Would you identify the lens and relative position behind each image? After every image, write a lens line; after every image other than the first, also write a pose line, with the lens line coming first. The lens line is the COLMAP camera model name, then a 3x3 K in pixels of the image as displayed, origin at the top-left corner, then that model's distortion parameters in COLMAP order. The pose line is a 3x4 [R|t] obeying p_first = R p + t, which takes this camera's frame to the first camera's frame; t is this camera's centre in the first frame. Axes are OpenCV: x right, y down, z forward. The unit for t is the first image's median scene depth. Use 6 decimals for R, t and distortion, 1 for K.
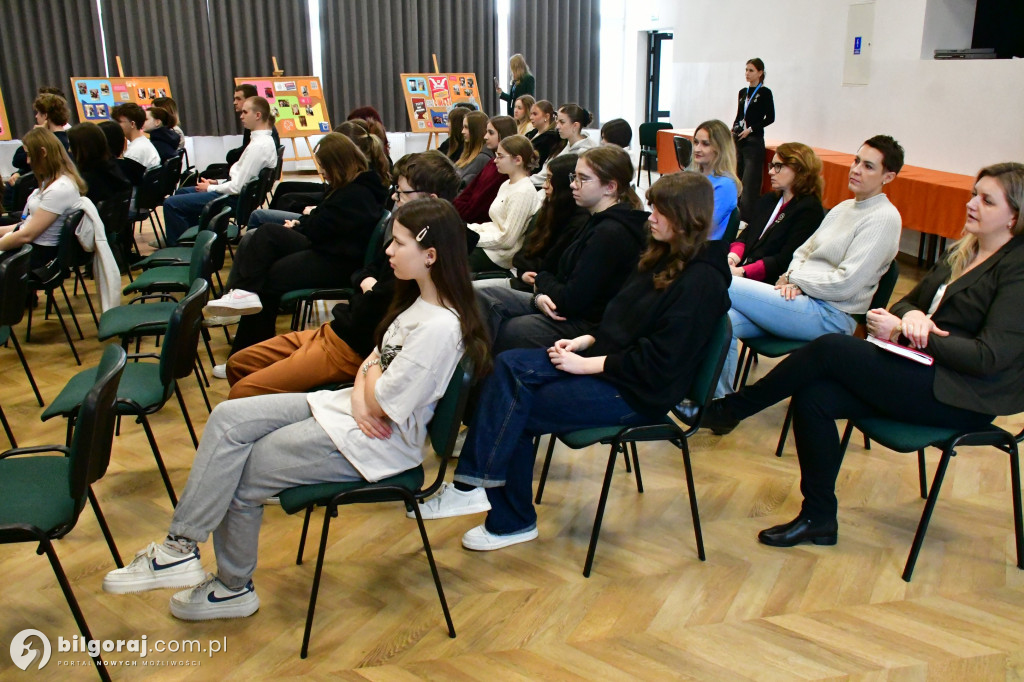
lens RADIAL K [[949.8, 0, 513.3], [0, 949.8, 289.3], [0, 0, 1]] dist [-0.007014, -0.004937]
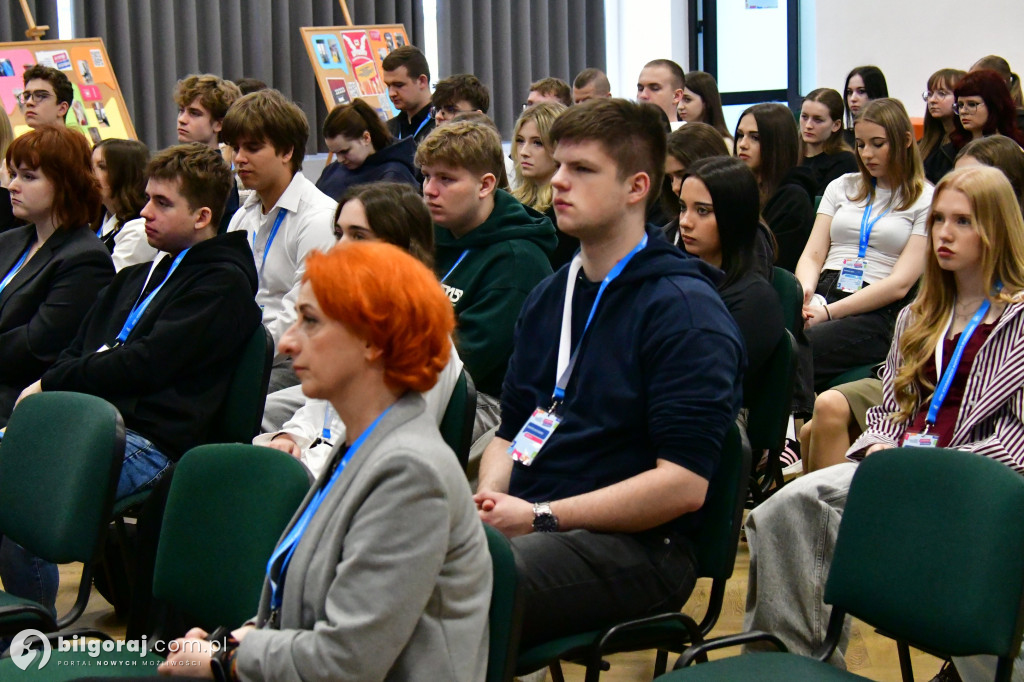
lens RADIAL K [[2537.5, 0, 512.0], [0, 2537.5, 341.0], [0, 0, 1]] dist [-0.034494, 1.217705]
pose [[0.905892, -0.074809, 0.416850, -0.546407], [0.118572, 0.989712, -0.080064, 0.030691], [-0.406572, 0.121956, 0.905442, -0.122072]]
